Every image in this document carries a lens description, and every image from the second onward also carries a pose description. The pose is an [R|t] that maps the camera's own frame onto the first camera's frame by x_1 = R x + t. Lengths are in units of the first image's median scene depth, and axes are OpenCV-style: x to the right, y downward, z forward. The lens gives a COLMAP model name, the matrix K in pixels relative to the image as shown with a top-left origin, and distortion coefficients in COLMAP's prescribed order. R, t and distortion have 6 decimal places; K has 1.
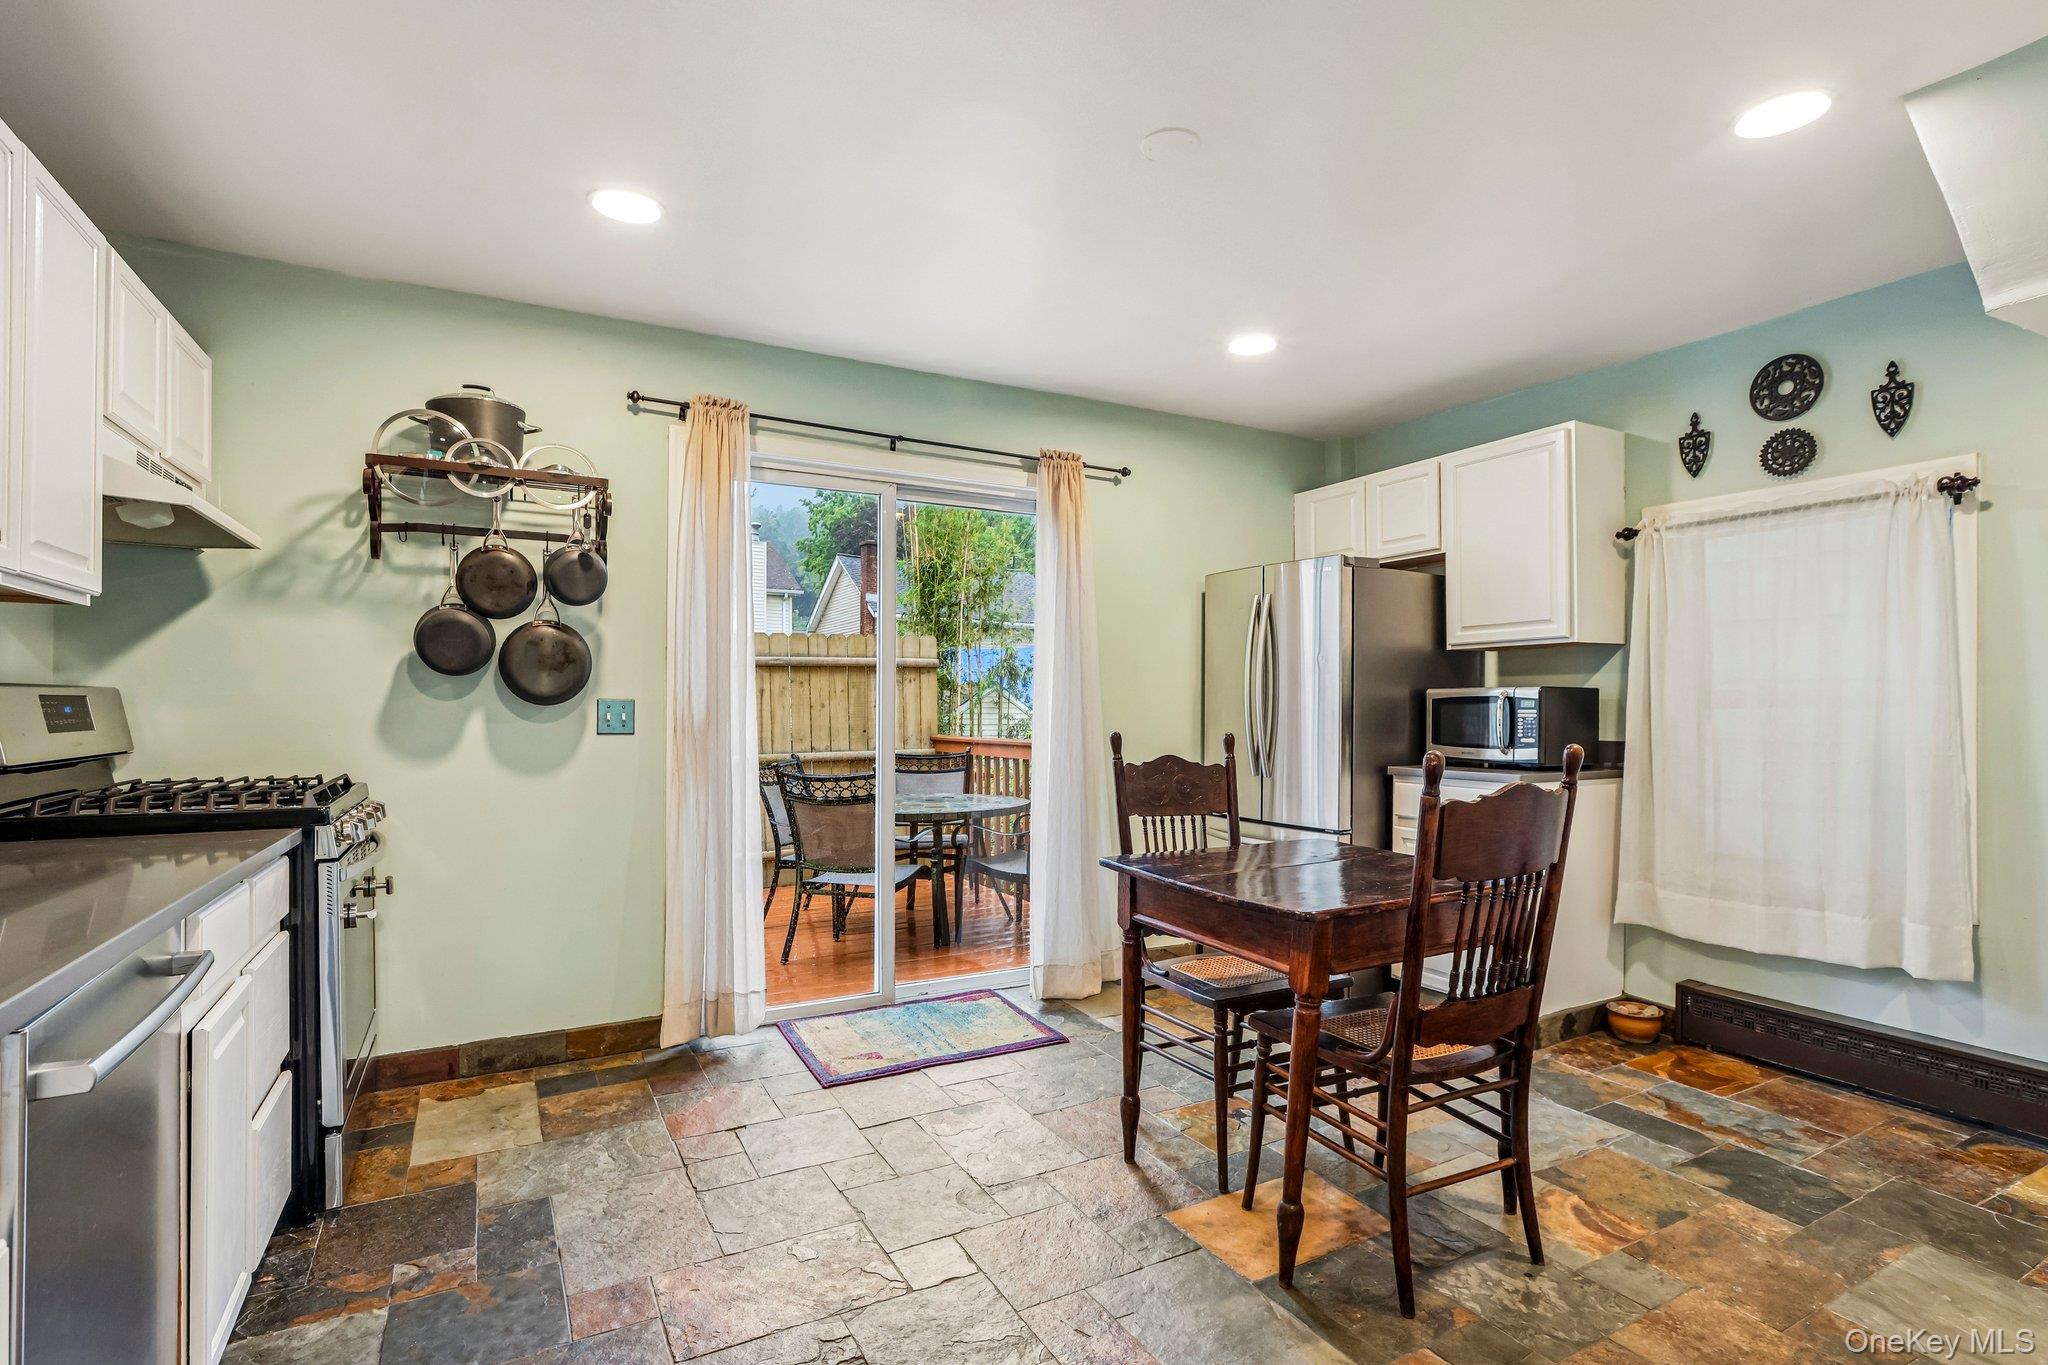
lens RADIAL K [[985.9, 0, 1029.3], [0, 985.9, 680.1], [0, 0, 1]] dist [-0.066388, 0.035248]
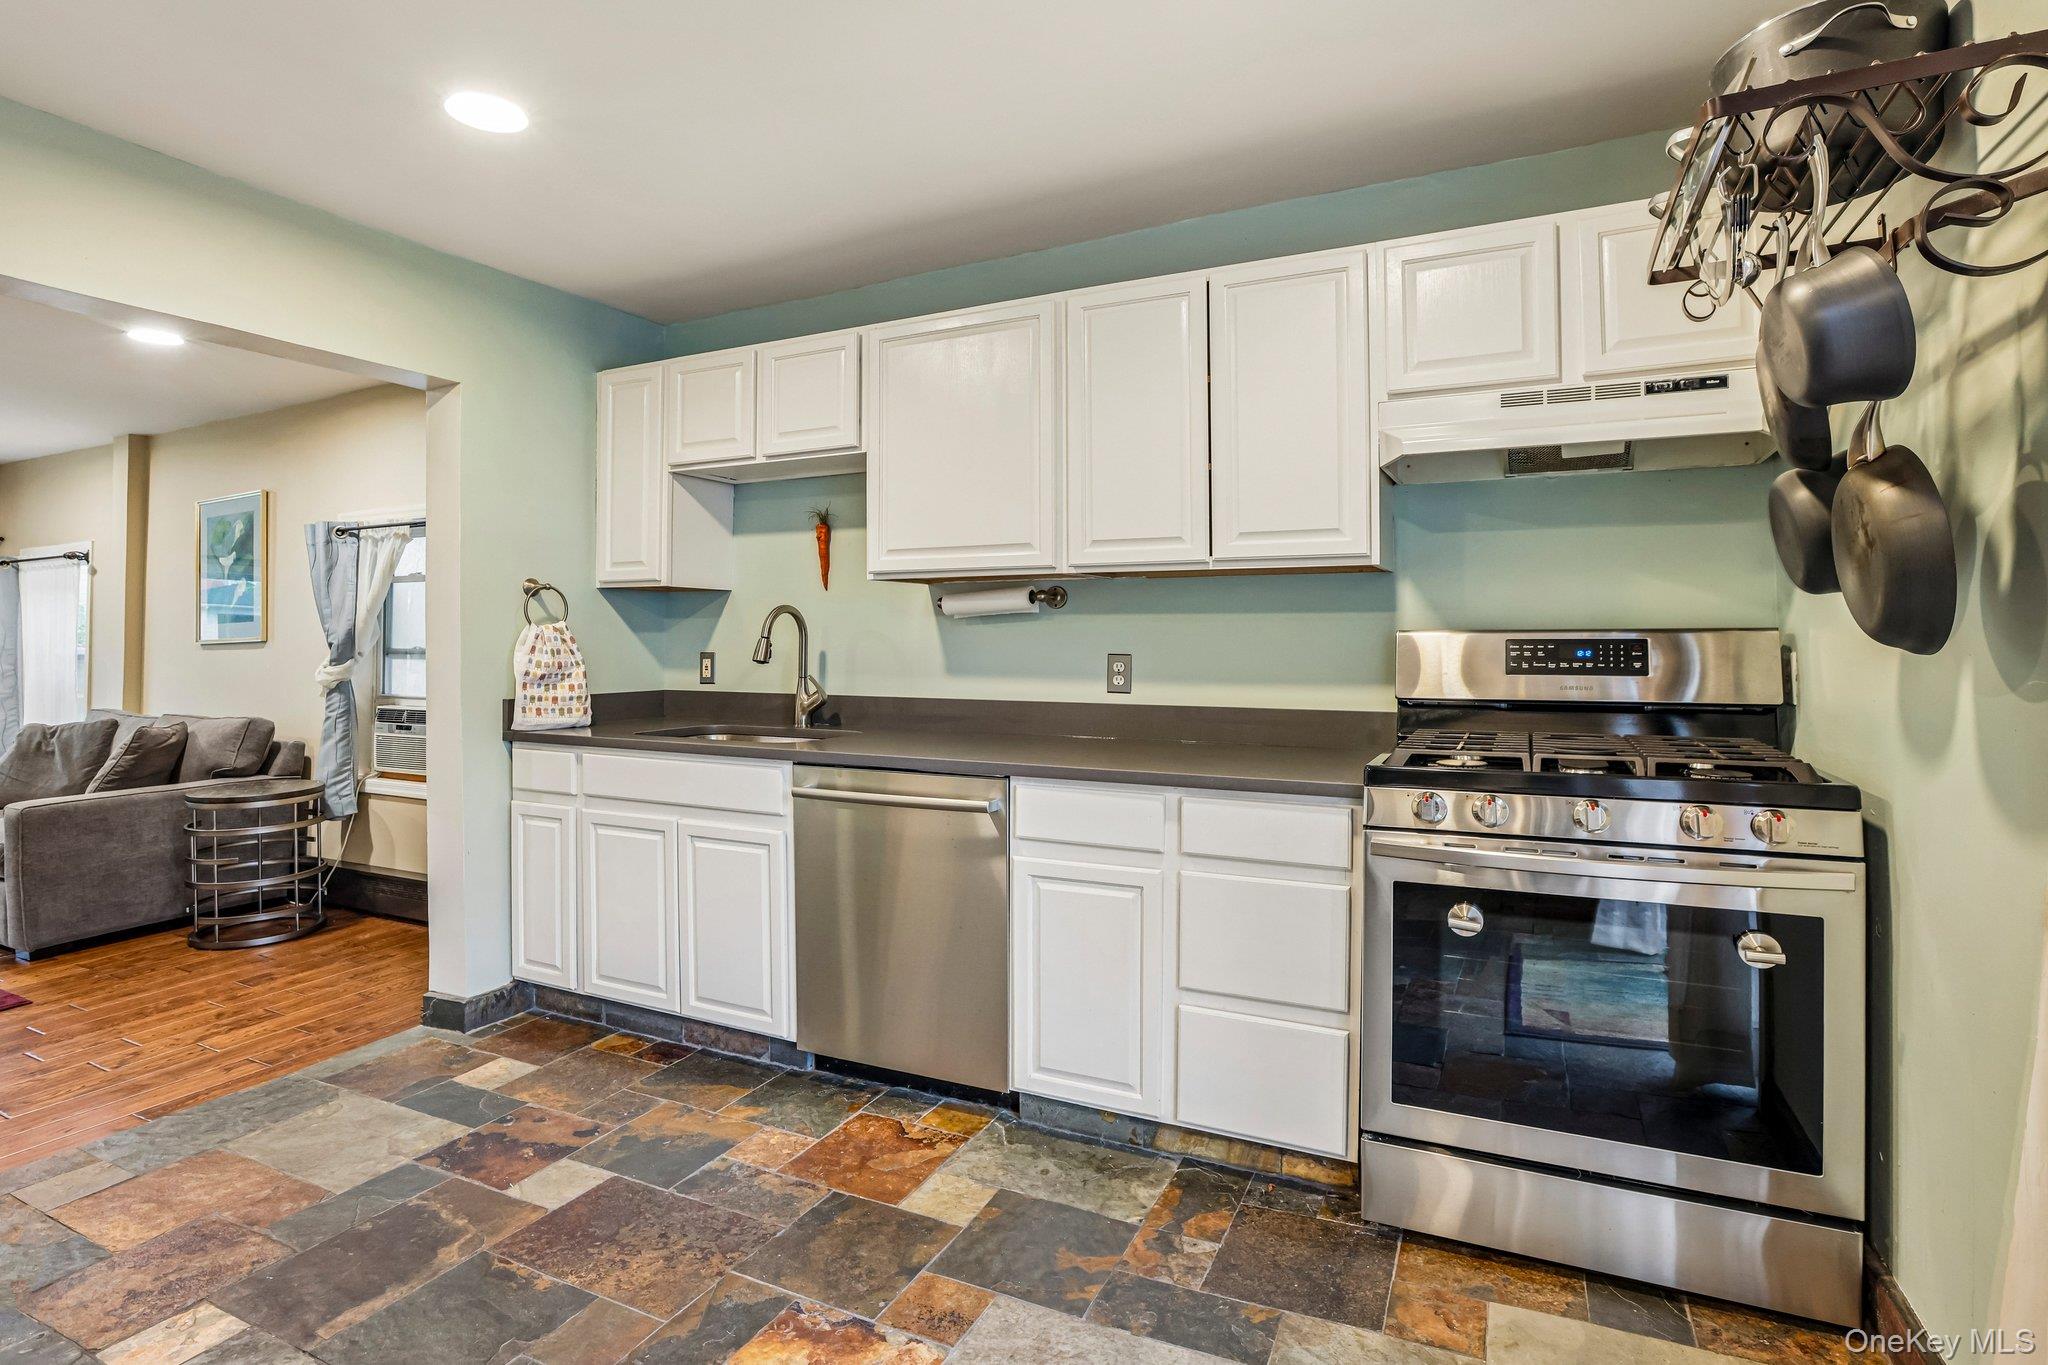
lens RADIAL K [[943.8, 0, 1078.7], [0, 943.8, 643.5], [0, 0, 1]] dist [-0.042433, 0.001148]
pose [[-0.780596, 0.005705, -0.625010, 0.008299], [0.018973, 0.999714, -0.014571, 0.019309], [0.624748, -0.023232, -0.780481, 1.099522]]
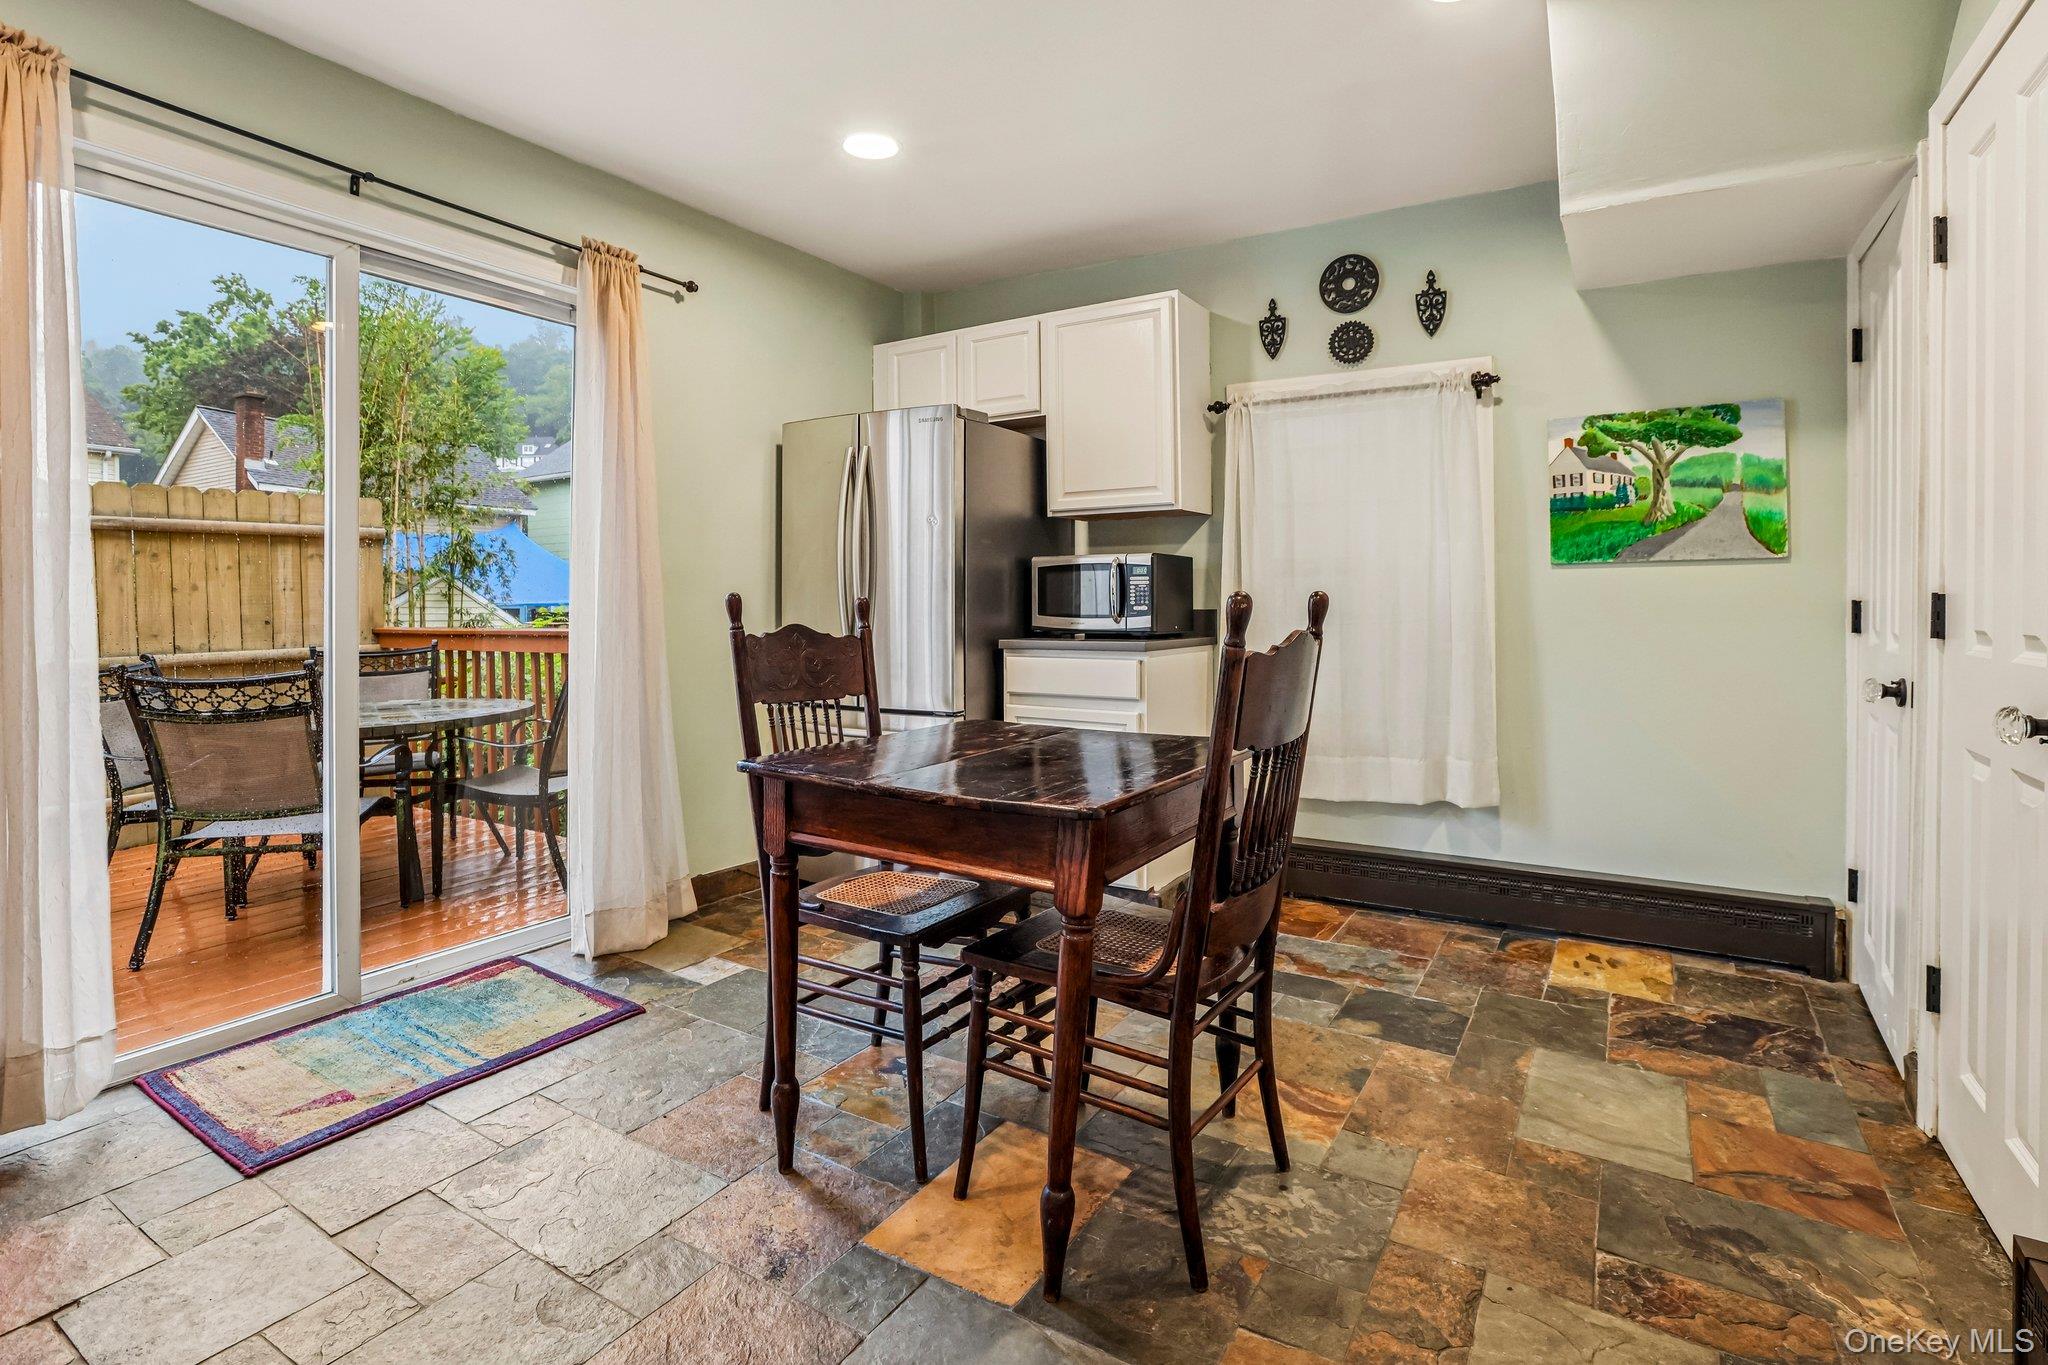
lens RADIAL K [[977.5, 0, 1033.1], [0, 977.5, 591.1], [0, 0, 1]] dist [-0.039038, 0.015553]
pose [[0.863453, 0.000757, 0.504429, -0.085456], [-0.007297, 0.999913, 0.010990, 0.038879], [-0.504376, -0.013170, 0.863383, 0.231287]]
